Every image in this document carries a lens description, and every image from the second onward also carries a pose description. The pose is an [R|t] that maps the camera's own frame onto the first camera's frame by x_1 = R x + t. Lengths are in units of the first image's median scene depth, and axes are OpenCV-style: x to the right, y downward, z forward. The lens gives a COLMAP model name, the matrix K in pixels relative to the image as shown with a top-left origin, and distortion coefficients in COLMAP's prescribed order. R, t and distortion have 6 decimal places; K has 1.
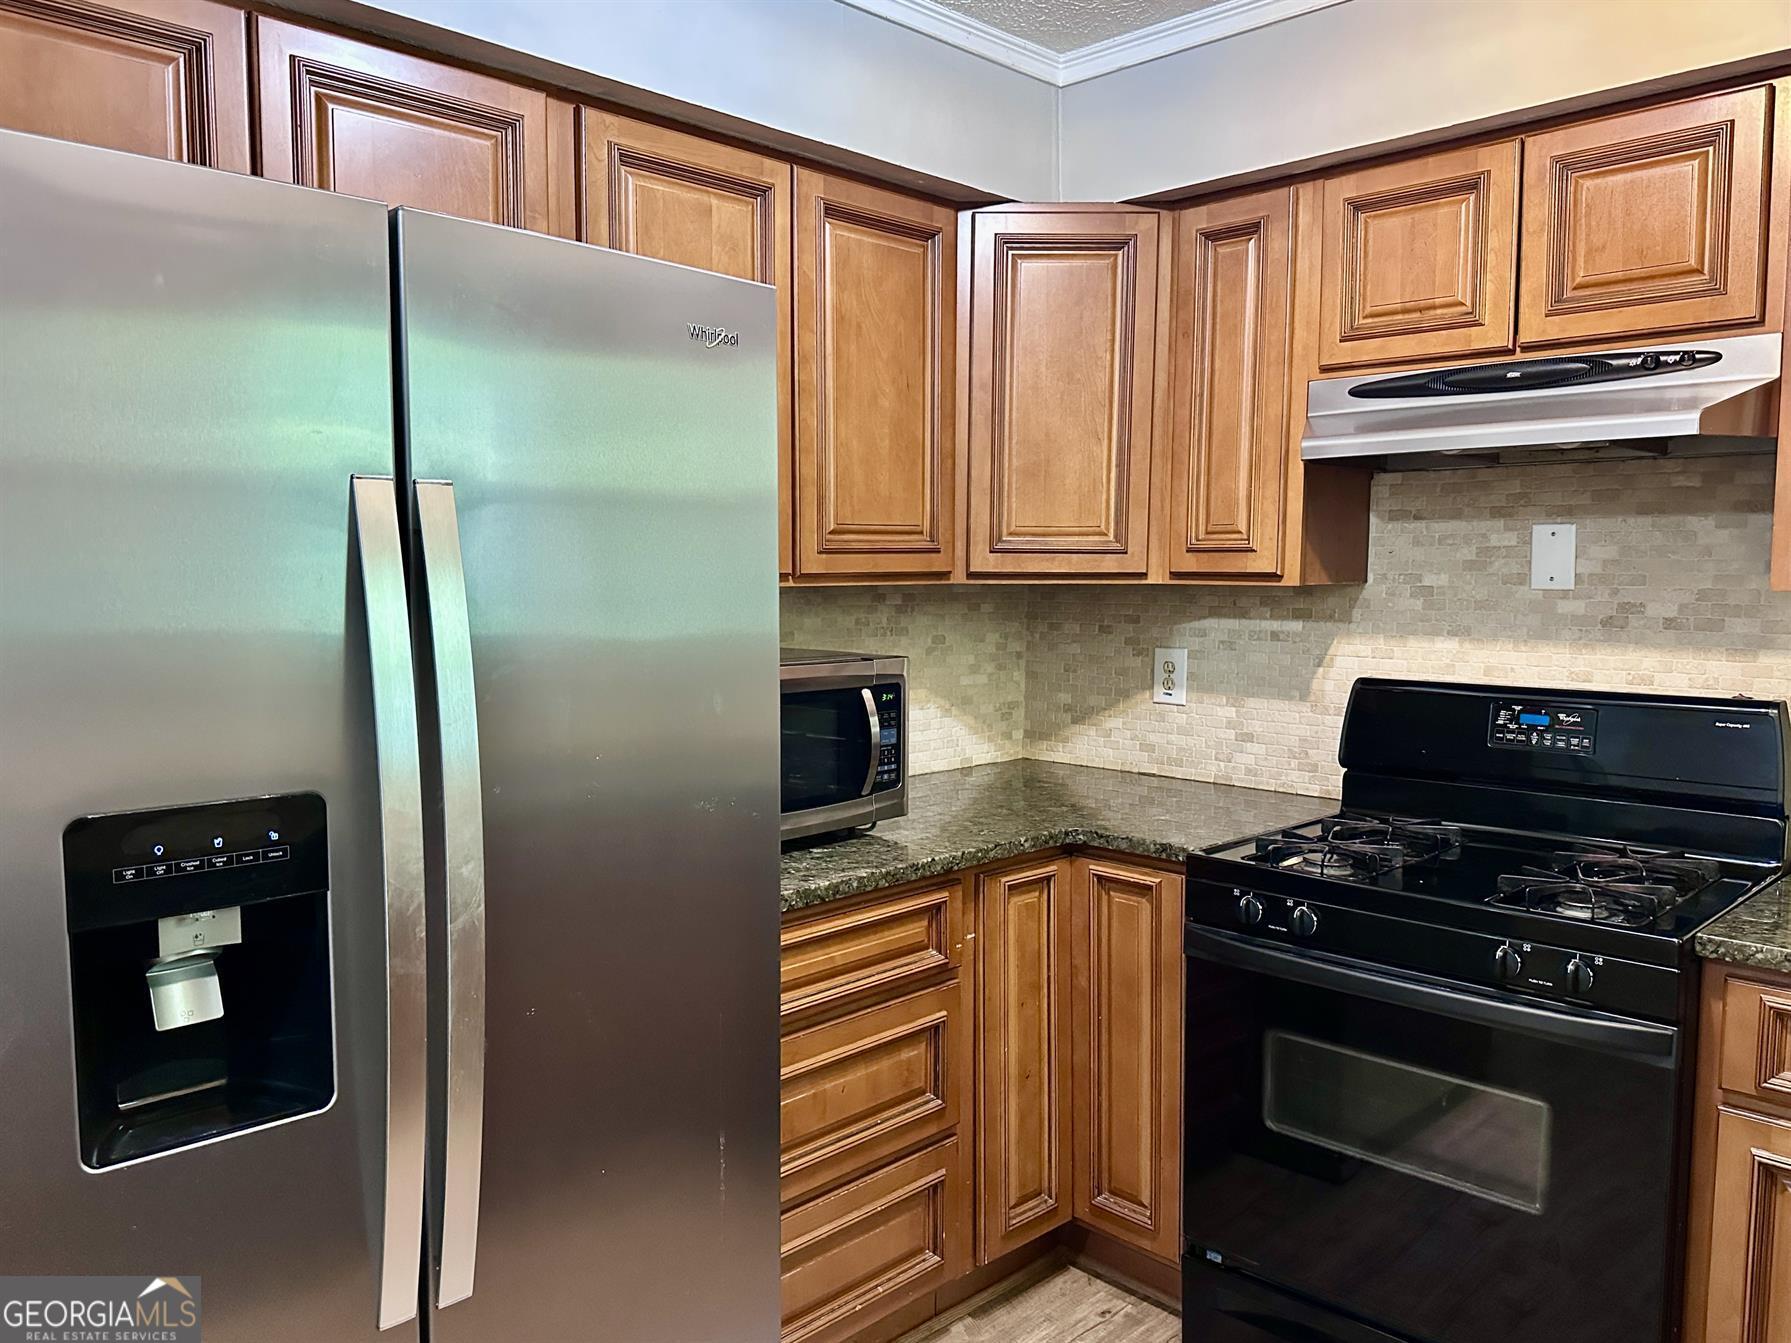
lens RADIAL K [[1306.4, 0, 937.7], [0, 1306.4, 686.0], [0, 0, 1]] dist [0.045589, -0.059595]
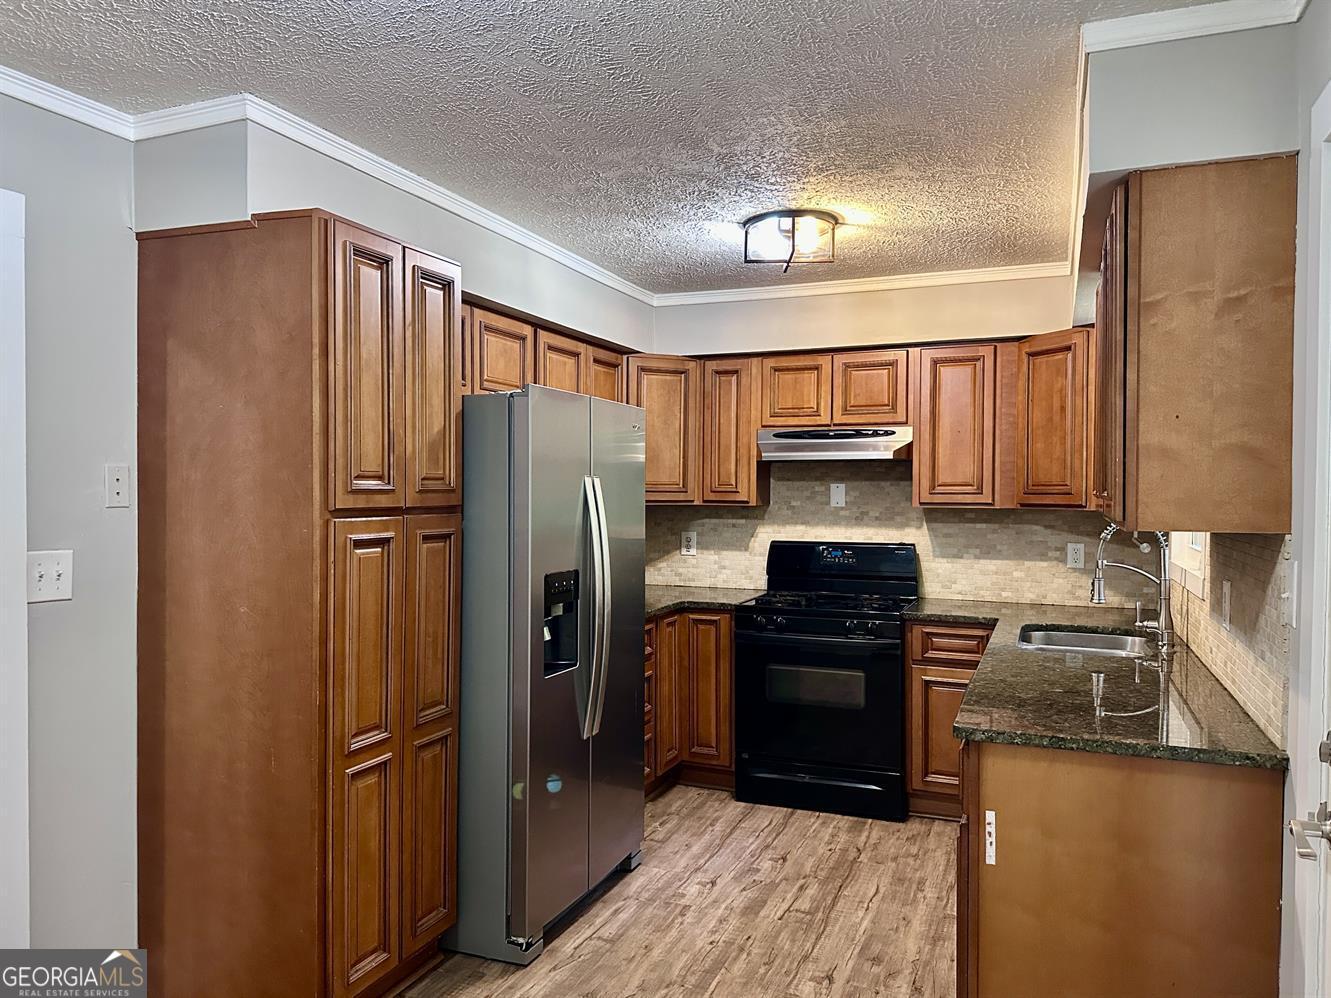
lens RADIAL K [[970.9, 0, 662.2], [0, 970.9, 501.9], [0, 0, 1]] dist [0.045589, -0.059595]
pose [[0.922303, -0.001432, 0.386464, -0.671629], [0.032218, 0.996797, -0.073195, 0.054752], [-0.385122, 0.079959, 0.919395, -0.747661]]
